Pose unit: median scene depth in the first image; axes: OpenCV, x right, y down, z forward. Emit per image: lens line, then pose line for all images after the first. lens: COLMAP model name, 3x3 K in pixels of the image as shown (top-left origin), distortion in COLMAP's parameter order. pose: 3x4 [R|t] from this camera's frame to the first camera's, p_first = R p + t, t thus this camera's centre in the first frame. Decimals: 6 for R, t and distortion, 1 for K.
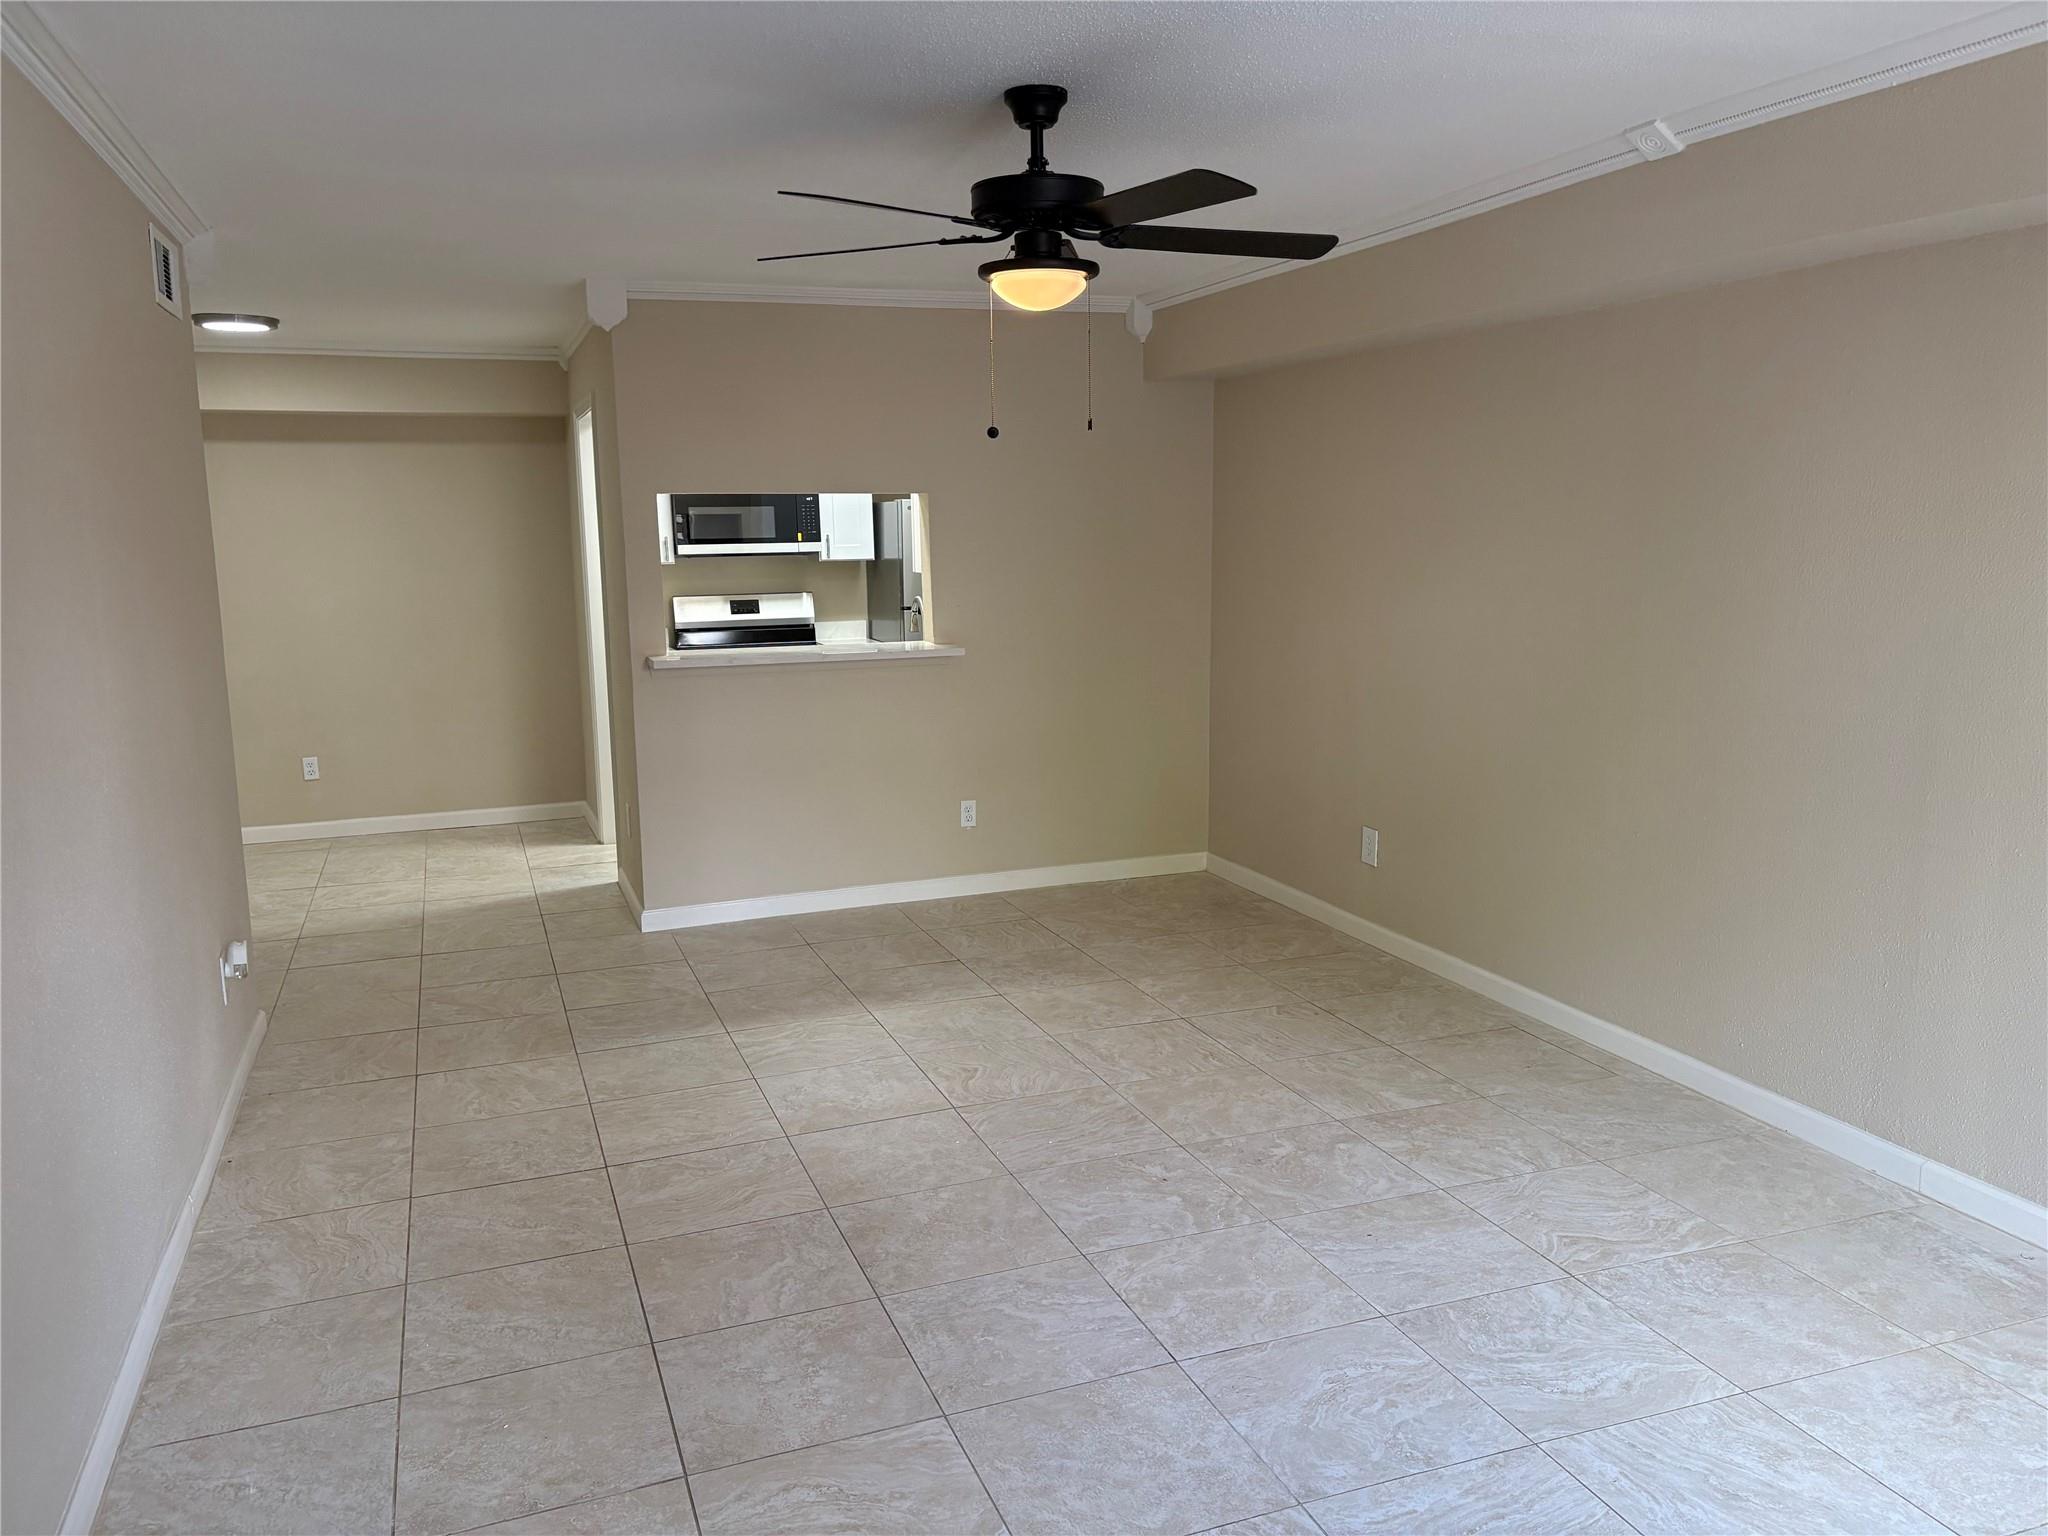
lens RADIAL K [[1536.3, 0, 1024.0], [0, 1536.3, 768.0], [0, 0, 1]] dist [0.072507, -0.089572]
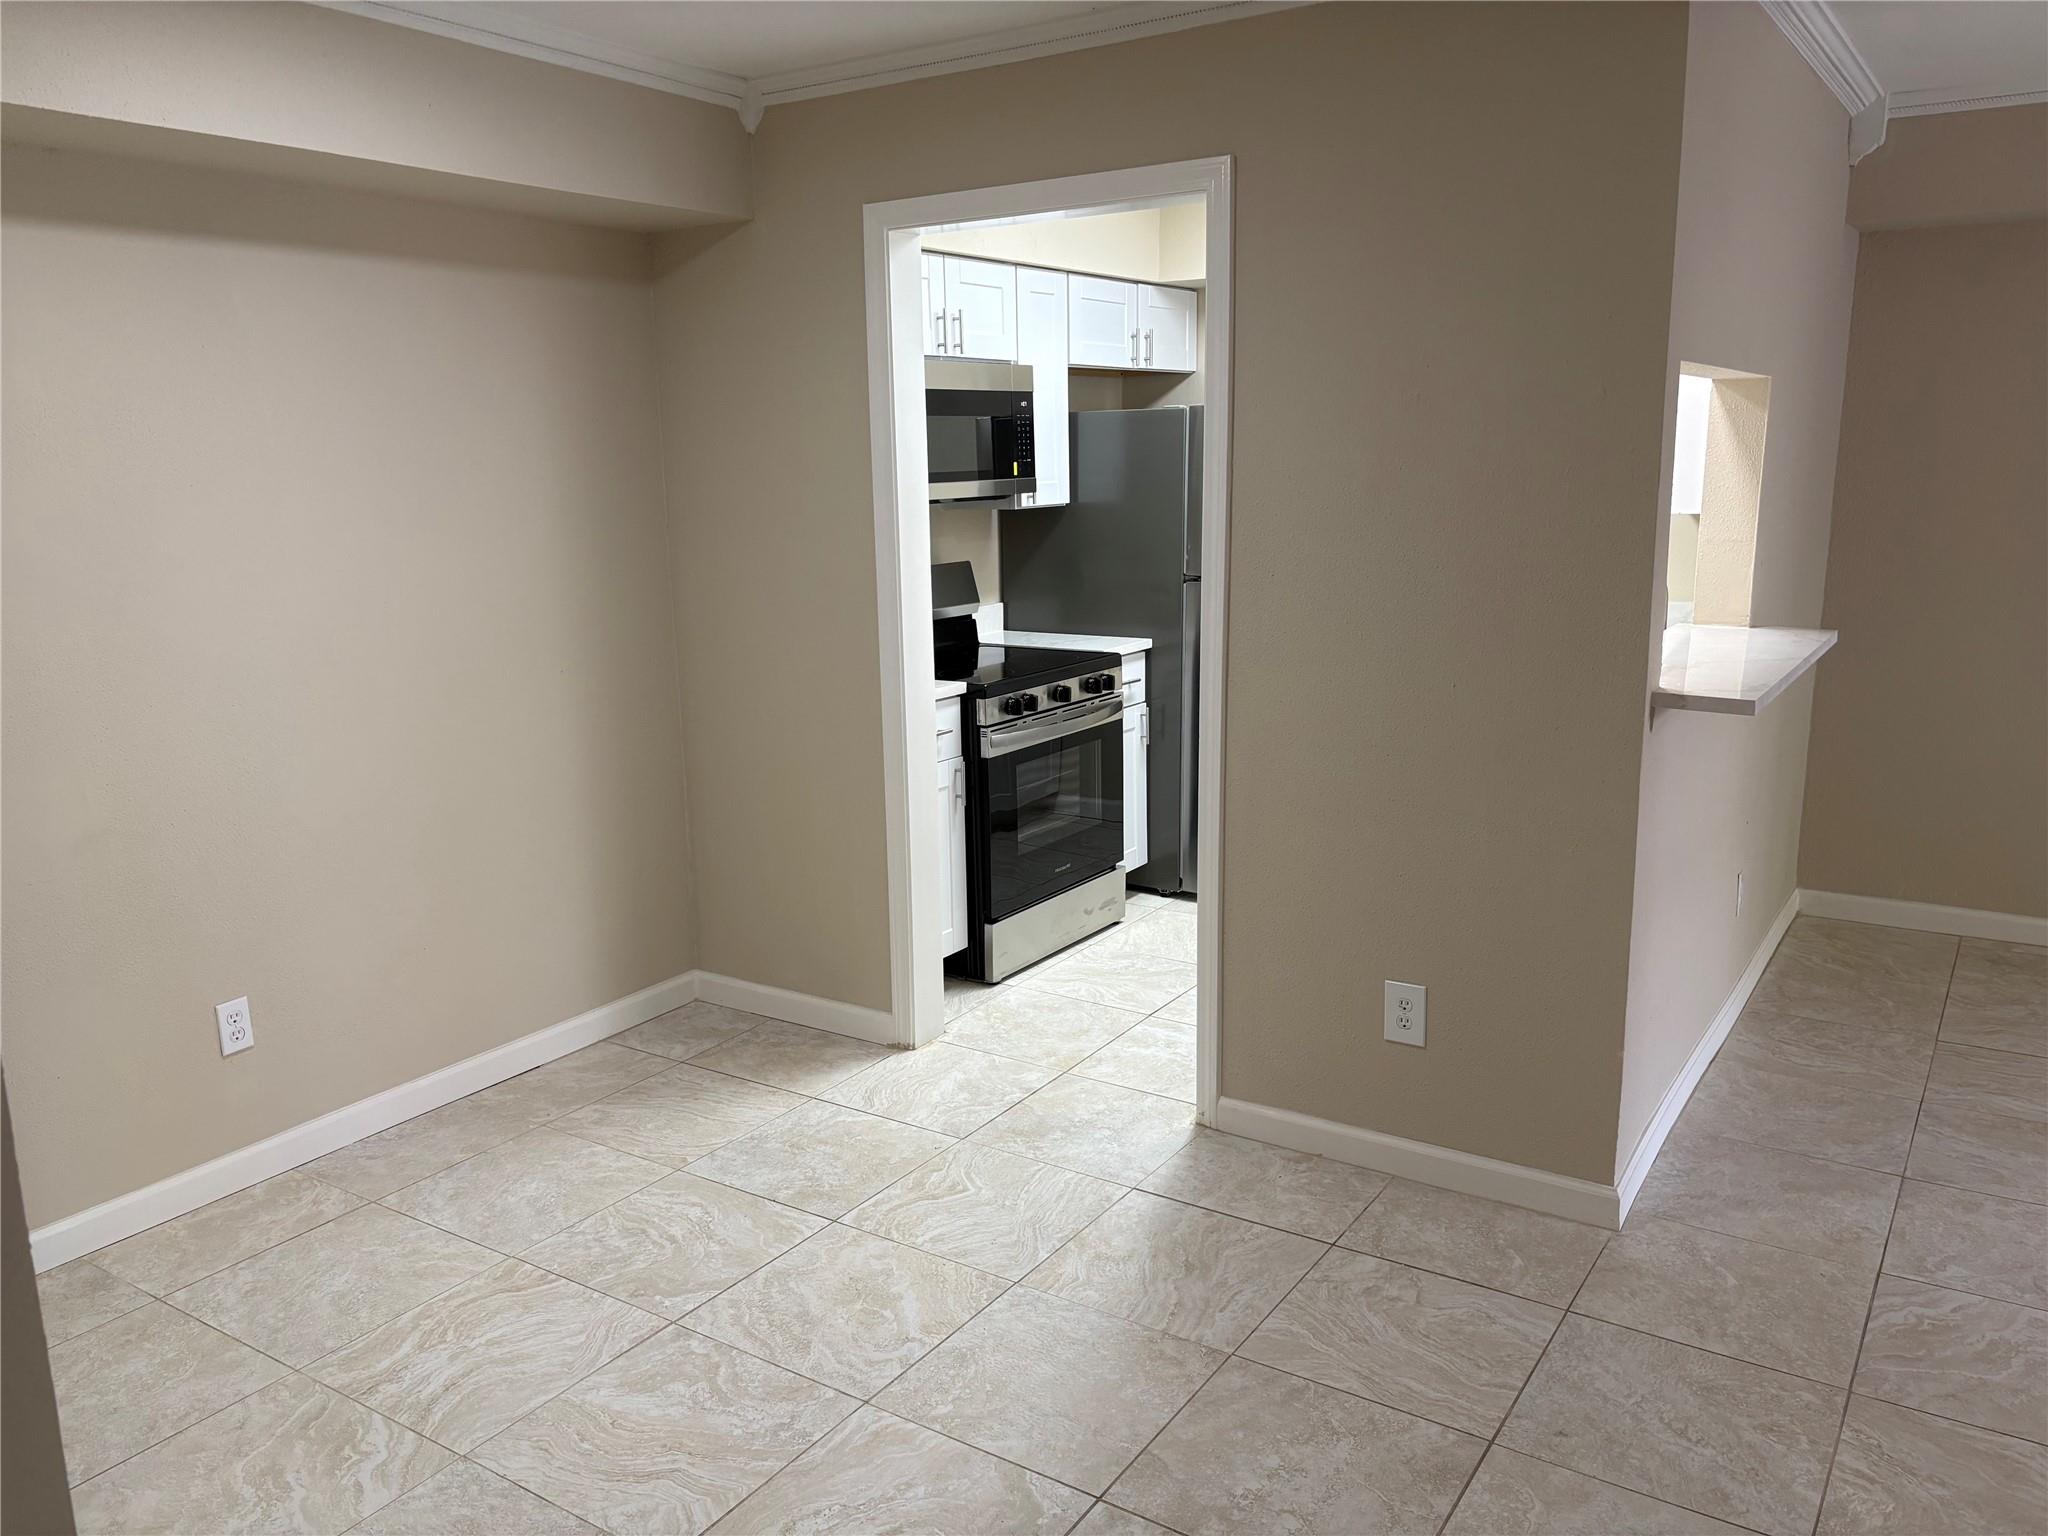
lens RADIAL K [[1536.3, 0, 1024.0], [0, 1536.3, 768.0], [0, 0, 1]] dist [0.072507, -0.089572]
pose [[0.804176, -0.115818, 0.582998, -0.525533], [0.098612, 0.993237, 0.061291, -0.073894], [-0.586154, 0.008202, 0.810158, 0.533720]]
